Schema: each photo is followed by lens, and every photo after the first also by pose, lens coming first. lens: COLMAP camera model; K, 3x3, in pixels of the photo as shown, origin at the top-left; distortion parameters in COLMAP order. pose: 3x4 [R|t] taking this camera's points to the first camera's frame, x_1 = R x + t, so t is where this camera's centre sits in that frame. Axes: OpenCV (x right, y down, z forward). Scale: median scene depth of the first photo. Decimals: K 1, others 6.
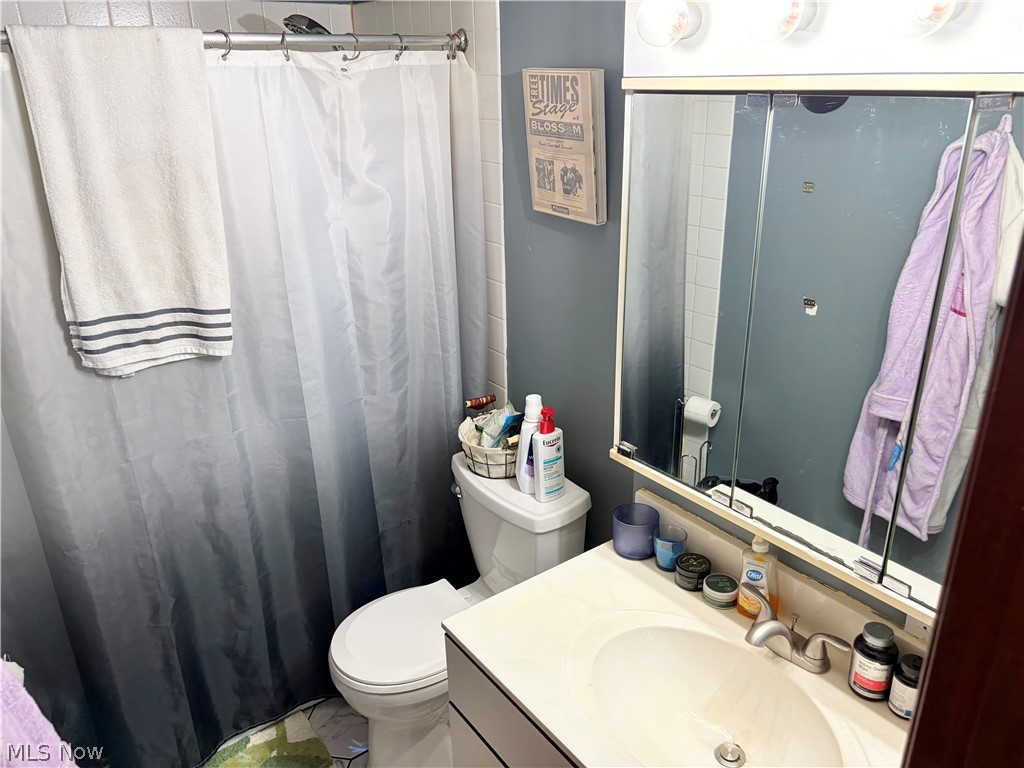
lens RADIAL K [[768.3, 0, 507.5], [0, 768.3, 381.4], [0, 0, 1]] dist [0.044921, -0.043331]
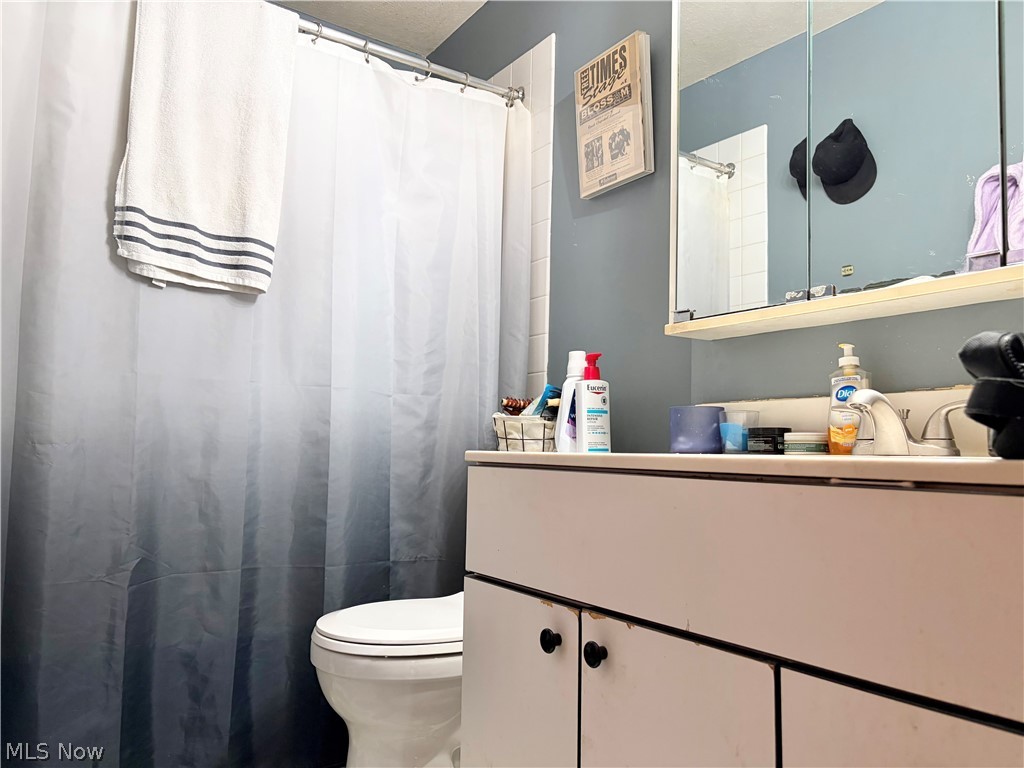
lens RADIAL K [[768.3, 0, 515.4], [0, 768.3, 389.8], [0, 0, 1]] dist [0.044921, -0.043331]
pose [[0.998286, 0.041895, -0.040870, -0.001049], [-0.055494, 0.899466, -0.433453, 0.451753], [0.018602, 0.434978, 0.900249, 0.176150]]
